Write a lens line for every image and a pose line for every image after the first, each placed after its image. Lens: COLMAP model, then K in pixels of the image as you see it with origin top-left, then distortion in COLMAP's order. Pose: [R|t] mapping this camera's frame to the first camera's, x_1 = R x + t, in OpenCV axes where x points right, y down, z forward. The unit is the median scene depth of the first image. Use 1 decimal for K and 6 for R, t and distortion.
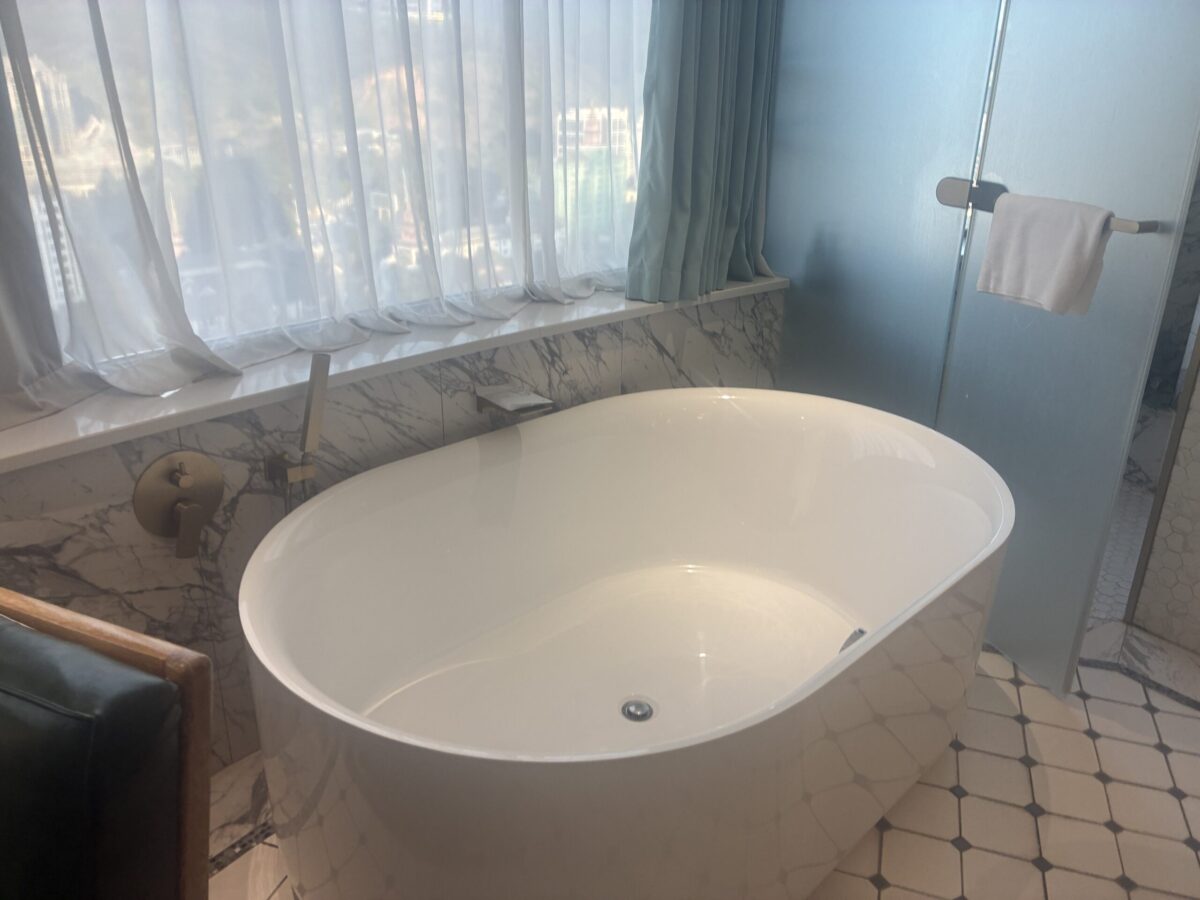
lens RADIAL K [[904.9, 0, 600.0], [0, 904.9, 450.0], [0, 0, 1]] dist [0.058109, -0.000021]
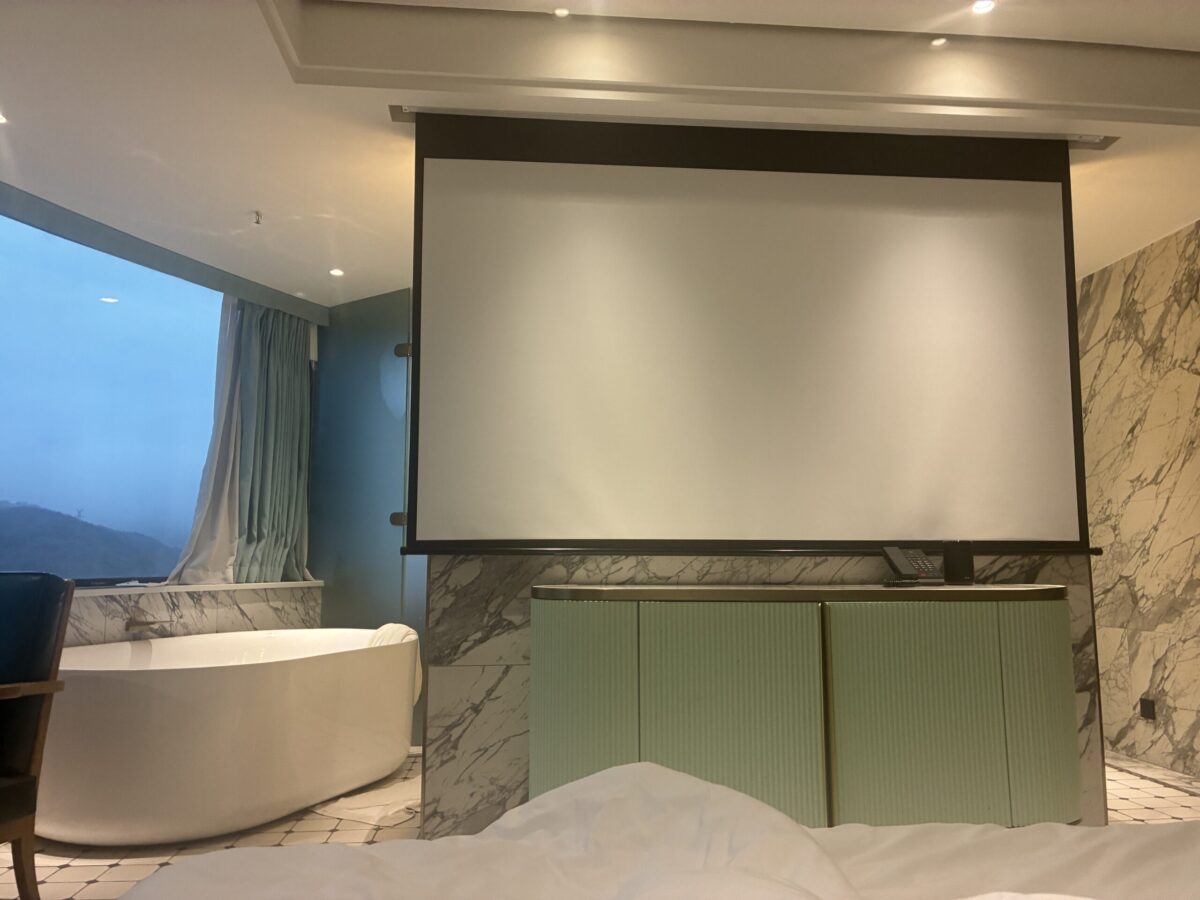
lens RADIAL K [[918.4, 0, 604.1], [0, 918.4, 435.7], [0, 0, 1]] dist [0.006580, 0.000648]
pose [[0.920649, 0.028842, 0.389325, 0.012063], [0.166661, 0.872788, -0.458765, 0.569830], [-0.353030, 0.487246, 0.798725, -0.891011]]
